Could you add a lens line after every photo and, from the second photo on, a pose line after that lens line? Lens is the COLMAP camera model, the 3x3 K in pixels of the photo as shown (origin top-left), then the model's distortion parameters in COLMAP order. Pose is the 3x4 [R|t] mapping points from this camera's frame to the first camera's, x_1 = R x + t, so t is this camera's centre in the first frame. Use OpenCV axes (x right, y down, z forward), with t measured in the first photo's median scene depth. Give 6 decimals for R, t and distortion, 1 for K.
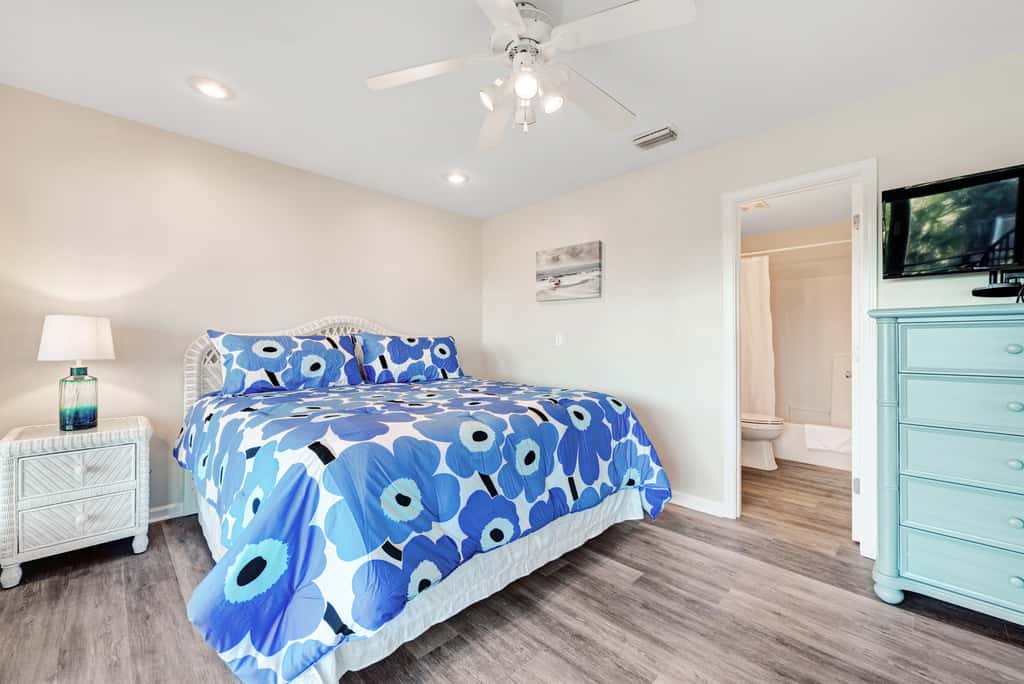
lens RADIAL K [[408.0, 0, 509.6], [0, 408.0, 337.8], [0, 0, 1]] dist [0.013509, -0.000023]
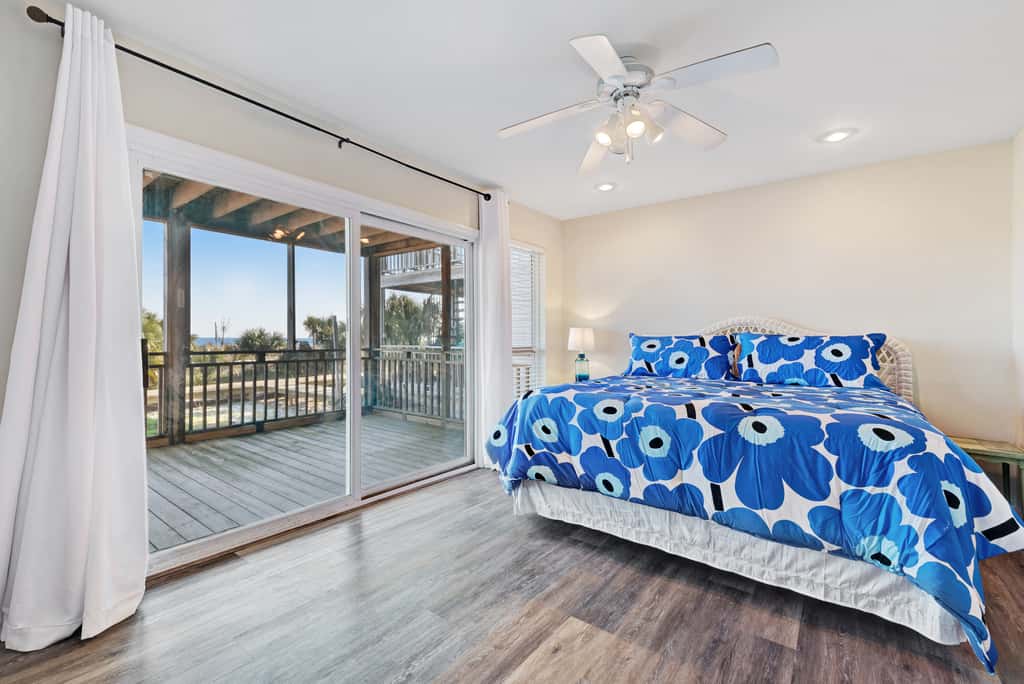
lens RADIAL K [[436.3, 0, 512.0], [0, 436.3, 342.0], [0, 0, 1]] dist [0.014977, 0.000089]
pose [[0.163045, 0.002677, -0.986615, 1.055469], [0.005880, 0.999976, 0.003685, 0.007593], [0.986601, -0.006402, 0.163025, 0.372522]]
